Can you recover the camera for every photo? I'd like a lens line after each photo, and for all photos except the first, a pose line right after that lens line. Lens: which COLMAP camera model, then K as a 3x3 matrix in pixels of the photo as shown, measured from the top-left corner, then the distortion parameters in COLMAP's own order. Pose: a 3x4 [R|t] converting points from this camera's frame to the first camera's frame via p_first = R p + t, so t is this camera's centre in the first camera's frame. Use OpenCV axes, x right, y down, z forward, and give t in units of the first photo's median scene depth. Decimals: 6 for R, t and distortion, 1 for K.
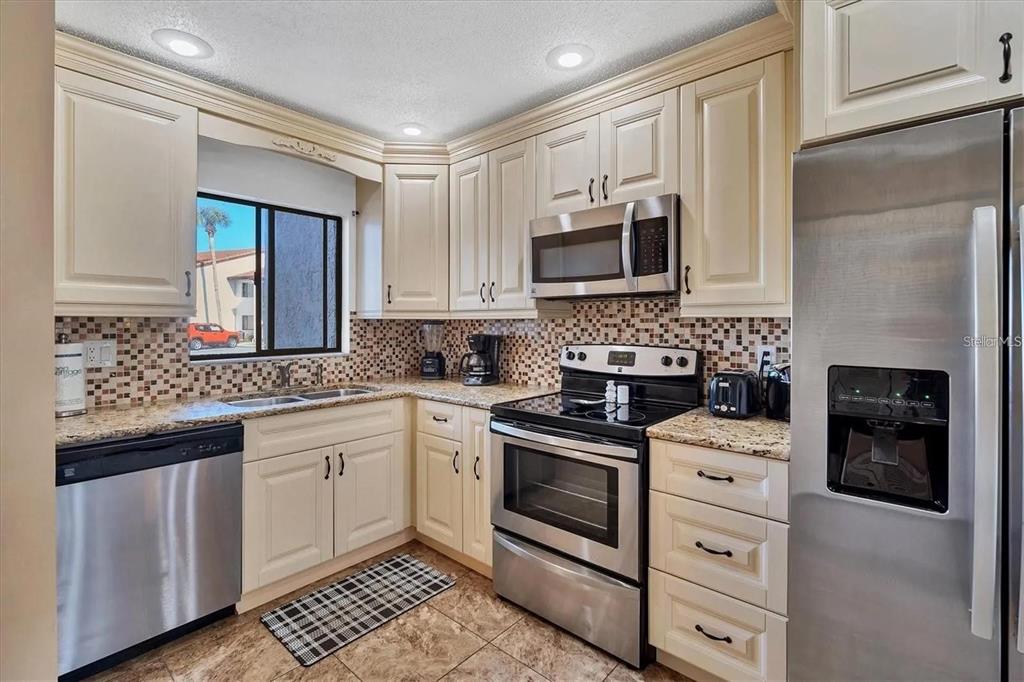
lens RADIAL K [[460.9, 0, 509.1], [0, 460.9, 316.4], [0, 0, 1]] dist [-0.001321, 0.000154]
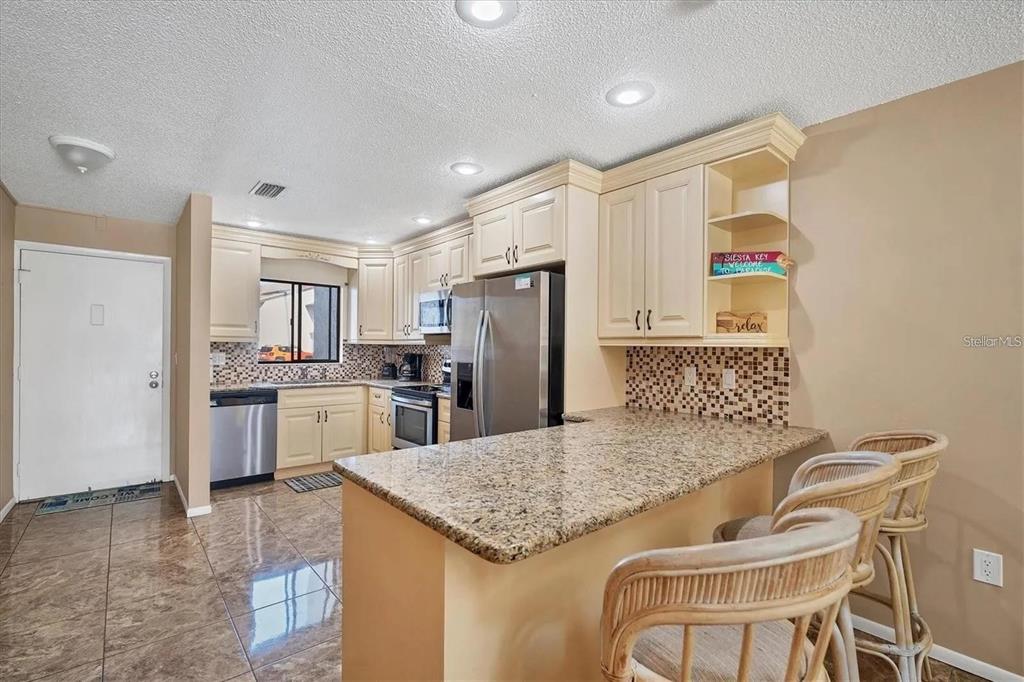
lens RADIAL K [[459.5, 0, 512.0], [0, 459.5, 341.0], [0, 0, 1]] dist [-0.002736, -0.000243]
pose [[0.991113, 0.010093, -0.132641, 0.619425], [-0.010241, 0.999947, -0.000435, -0.012609], [0.132630, 0.001789, 0.991164, -0.774196]]
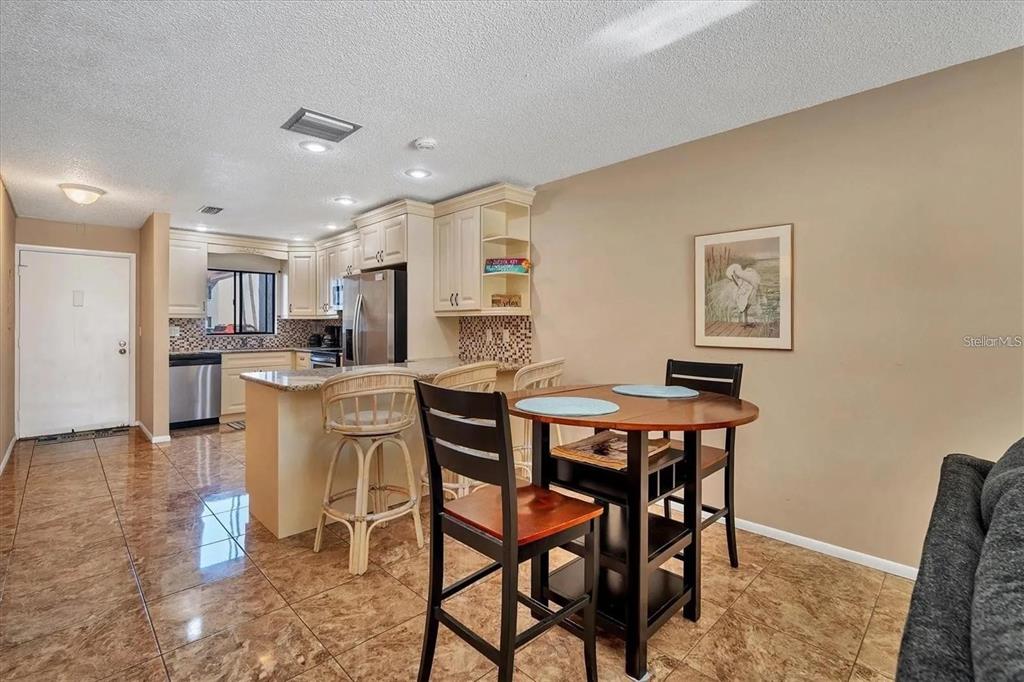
lens RADIAL K [[460.9, 0, 509.1], [0, 460.9, 316.4], [0, 0, 1]] dist [-0.001321, 0.000154]
pose [[0.997770, -0.001119, -0.066732, 1.069493], [0.000819, 0.999989, -0.004522, 0.003890], [0.066736, 0.004457, 0.997761, -1.333251]]
